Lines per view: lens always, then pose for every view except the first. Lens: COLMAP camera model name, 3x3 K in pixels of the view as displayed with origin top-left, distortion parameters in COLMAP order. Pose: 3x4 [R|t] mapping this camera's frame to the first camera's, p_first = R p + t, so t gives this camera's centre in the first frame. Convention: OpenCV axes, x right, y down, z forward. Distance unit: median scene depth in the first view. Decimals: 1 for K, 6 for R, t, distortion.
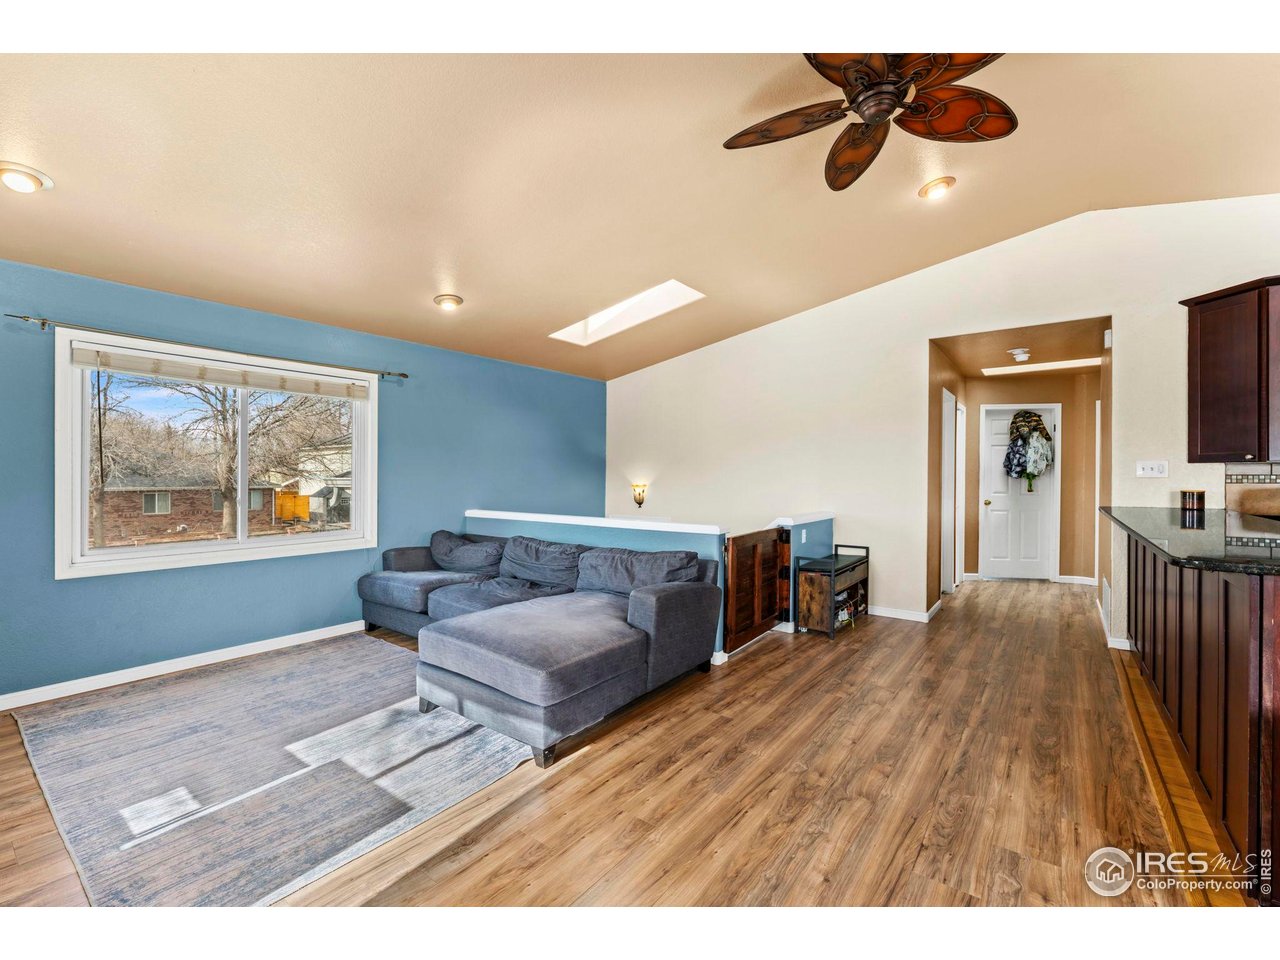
lens RADIAL K [[555.7, 0, 628.2], [0, 555.7, 479.7], [0, 0, 1]] dist [-0.004055, -0.000517]
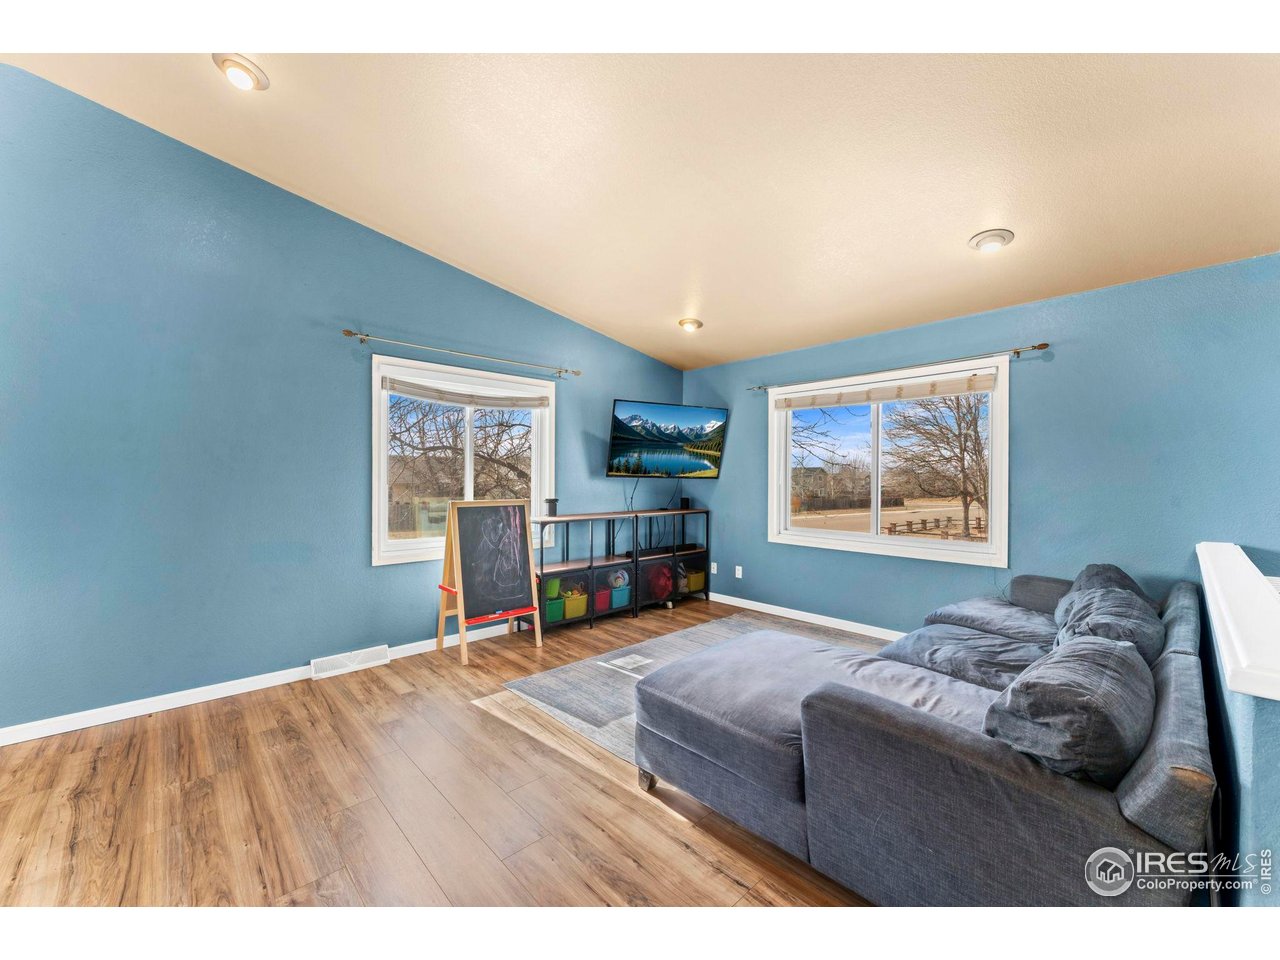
lens RADIAL K [[514.0, 0, 640.0], [0, 514.0, 480.0], [0, 0, 1]] dist [-0.000705, 0.000101]
pose [[-0.161153, 0.004646, -0.986918, 0.657434], [-0.011753, 0.999909, 0.006627, -0.010913], [0.986859, 0.012668, -0.161084, 1.040475]]
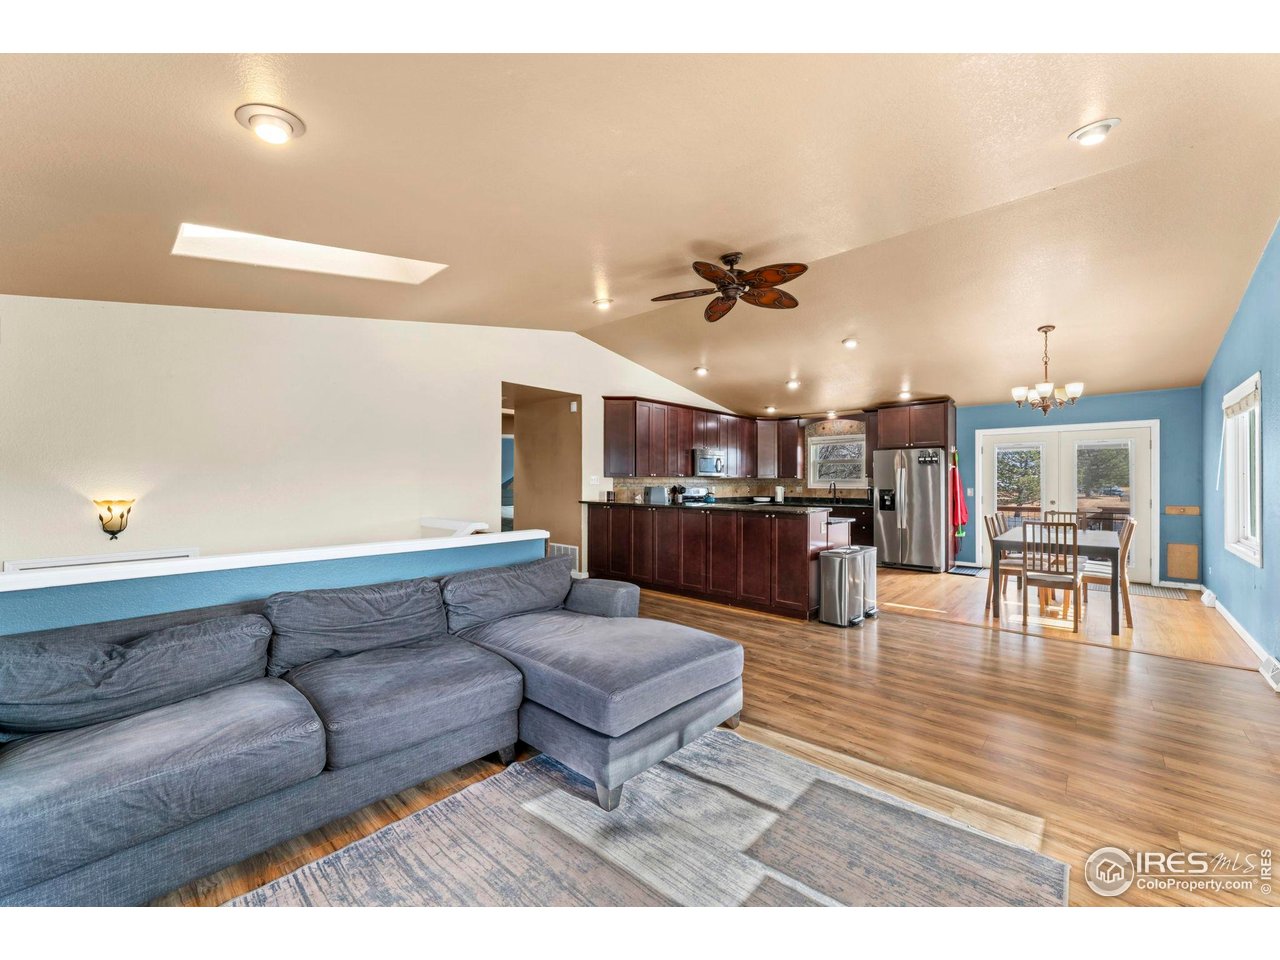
lens RADIAL K [[514.0, 0, 640.0], [0, 514.0, 480.0], [0, 0, 1]] dist [-0.000705, 0.000101]
pose [[0.077518, 0.002815, 0.996987, -1.188320], [0.006502, 0.999973, -0.003329, -0.016239], [-0.996970, 0.006741, 0.077498, 1.030585]]
